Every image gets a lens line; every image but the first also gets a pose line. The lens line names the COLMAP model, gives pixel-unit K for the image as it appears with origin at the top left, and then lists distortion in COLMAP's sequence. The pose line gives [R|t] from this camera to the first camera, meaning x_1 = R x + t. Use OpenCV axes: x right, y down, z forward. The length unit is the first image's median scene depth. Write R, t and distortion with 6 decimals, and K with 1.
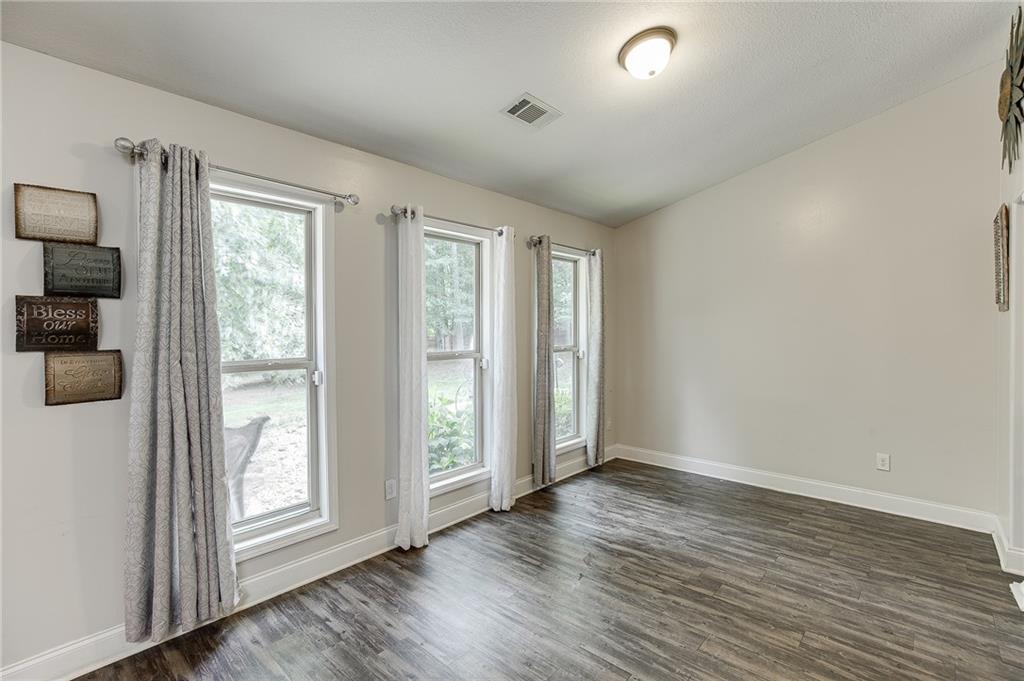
lens RADIAL K [[462.3, 0, 516.4], [0, 462.3, 335.9], [0, 0, 1]] dist [-0.019220, 0.009003]
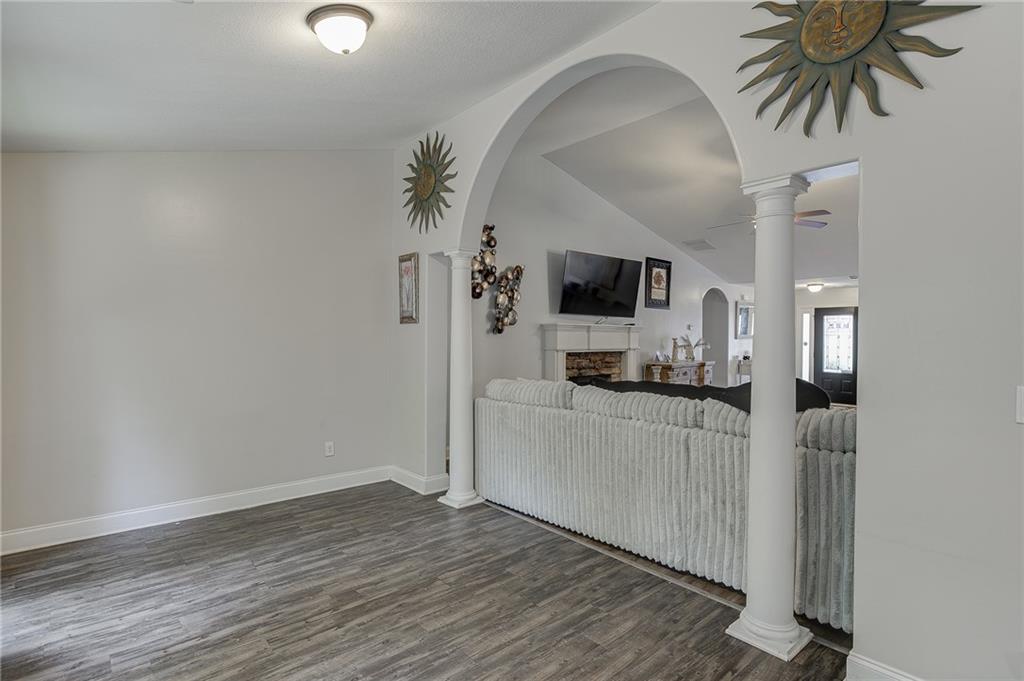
lens RADIAL K [[513.0, 0, 516.4], [0, 513.0, 337.4], [0, 0, 1]] dist [-0.006965, -0.001671]
pose [[0.130796, -0.002213, 0.991407, -0.498378], [0.009937, 0.999950, 0.000921, -0.005612], [-0.991359, 0.009731, 0.130812, 0.411538]]
